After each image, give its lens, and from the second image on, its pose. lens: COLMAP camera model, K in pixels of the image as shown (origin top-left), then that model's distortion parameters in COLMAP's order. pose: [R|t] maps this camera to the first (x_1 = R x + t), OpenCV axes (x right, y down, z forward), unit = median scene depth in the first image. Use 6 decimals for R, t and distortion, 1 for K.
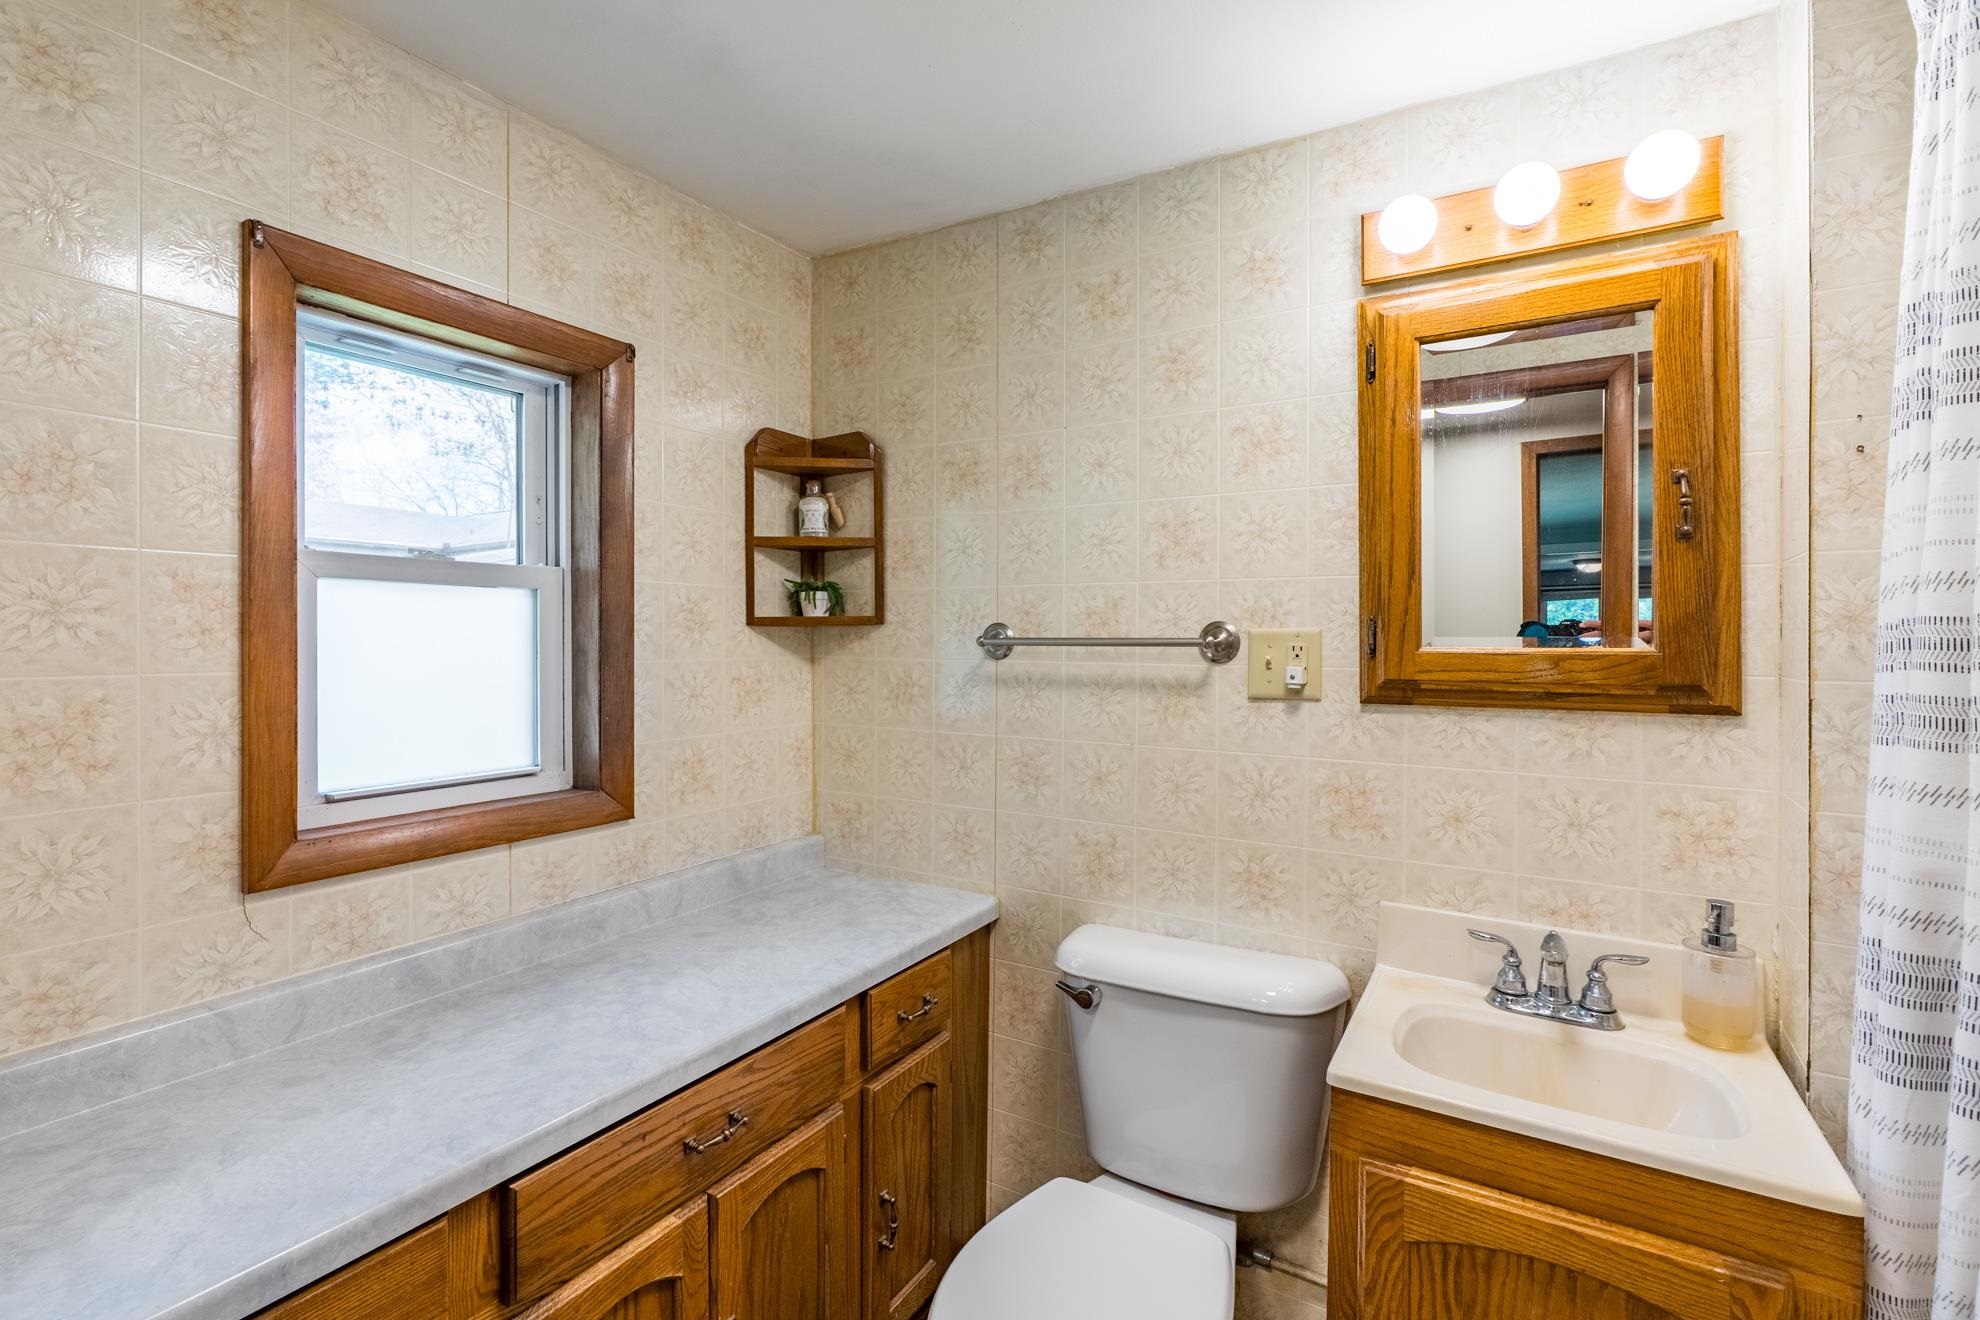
lens RADIAL K [[903.9, 0, 990.0], [0, 903.9, 630.7], [0, 0, 1]] dist [-0.002461, 0.003734]
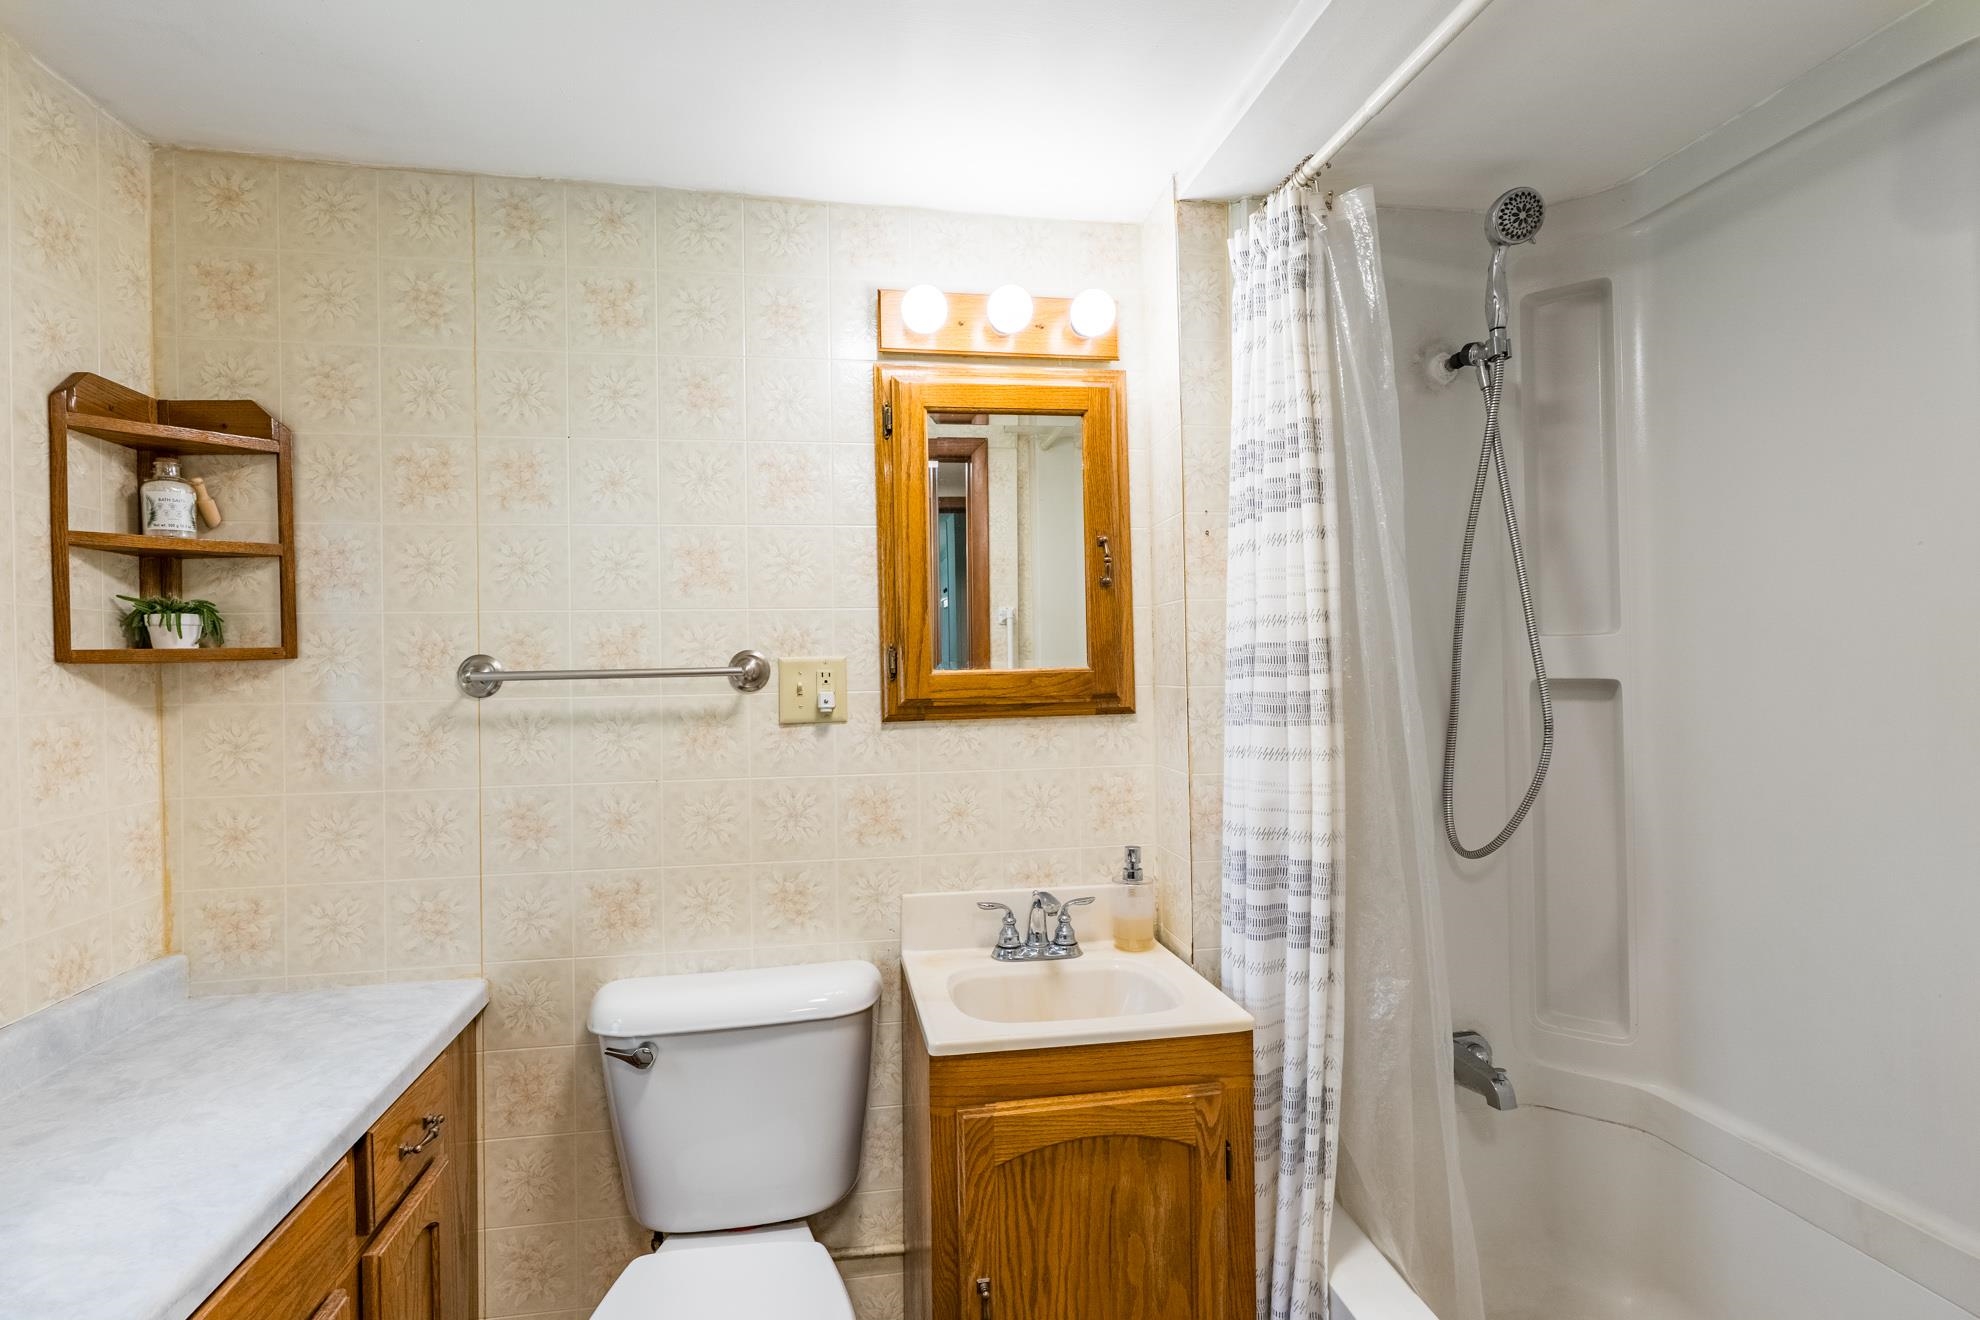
lens RADIAL K [[903.3, 0, 978.6], [0, 903.3, 649.2], [0, 0, 1]] dist [-0.002135, 0.001687]
pose [[0.765589, -0.007615, 0.643285, -0.216730], [0.015523, 0.999857, -0.006639, -0.000841], [-0.643143, 0.015069, 0.765598, 0.060117]]
